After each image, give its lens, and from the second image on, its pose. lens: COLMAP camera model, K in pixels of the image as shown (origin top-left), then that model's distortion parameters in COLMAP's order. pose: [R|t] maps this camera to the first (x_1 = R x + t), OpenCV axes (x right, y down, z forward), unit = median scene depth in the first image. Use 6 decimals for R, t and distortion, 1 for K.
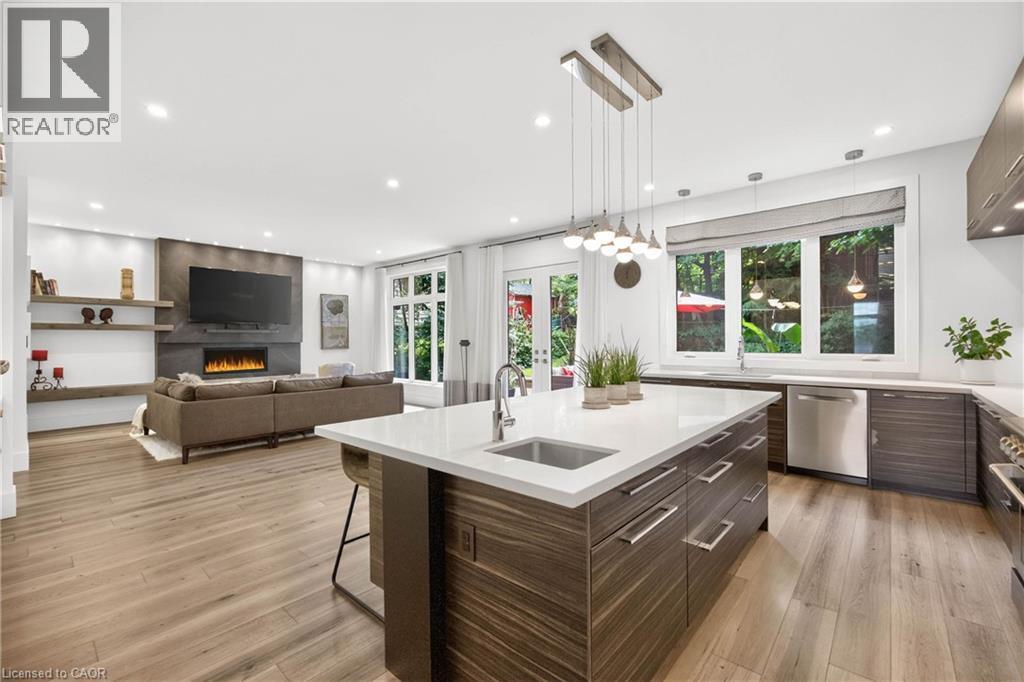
lens RADIAL K [[434.7, 0, 512.0], [0, 434.7, 341.0], [0, 0, 1]] dist [-0.000548, 0.000020]
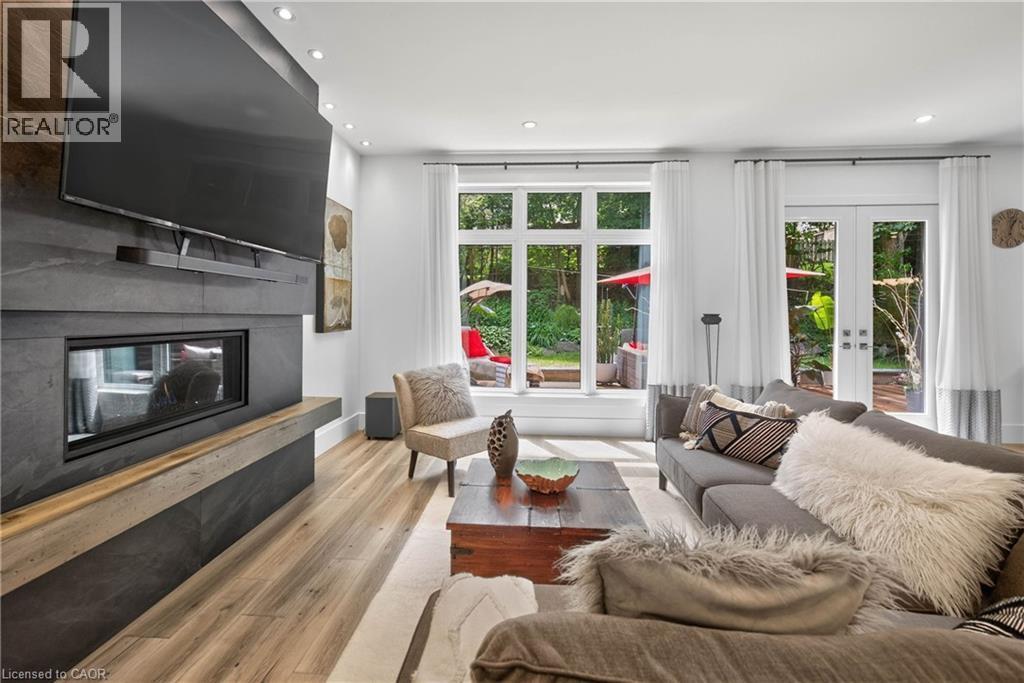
lens RADIAL K [[434.7, 0, 512.0], [0, 434.7, 341.5], [0, 0, 1]] dist [-0.000548, 0.000020]
pose [[0.777325, -0.005910, 0.629071, -0.696568], [-0.004445, 0.999879, 0.014887, 0.027592], [-0.629083, -0.014368, 0.777205, 0.713300]]
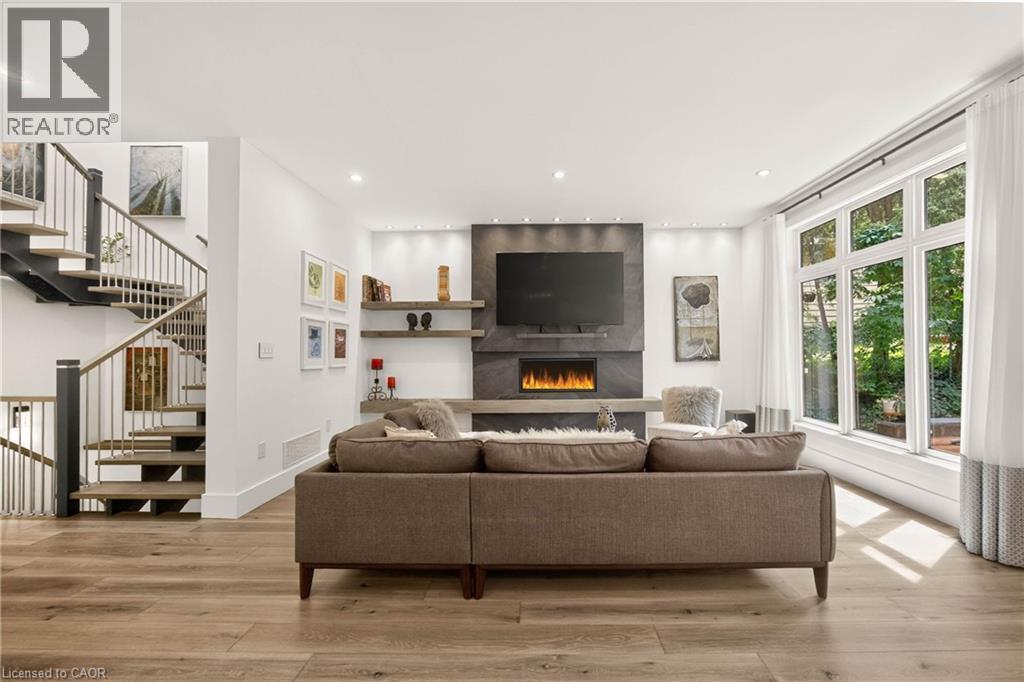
lens RADIAL K [[434.7, 0, 512.0], [0, 434.7, 341.0], [0, 0, 1]] dist [-0.000548, 0.000020]
pose [[0.653987, -0.017369, -0.756307, -0.129152], [0.002585, 0.999782, -0.020726, 0.001547], [0.756502, 0.011599, 0.653889, 0.479742]]
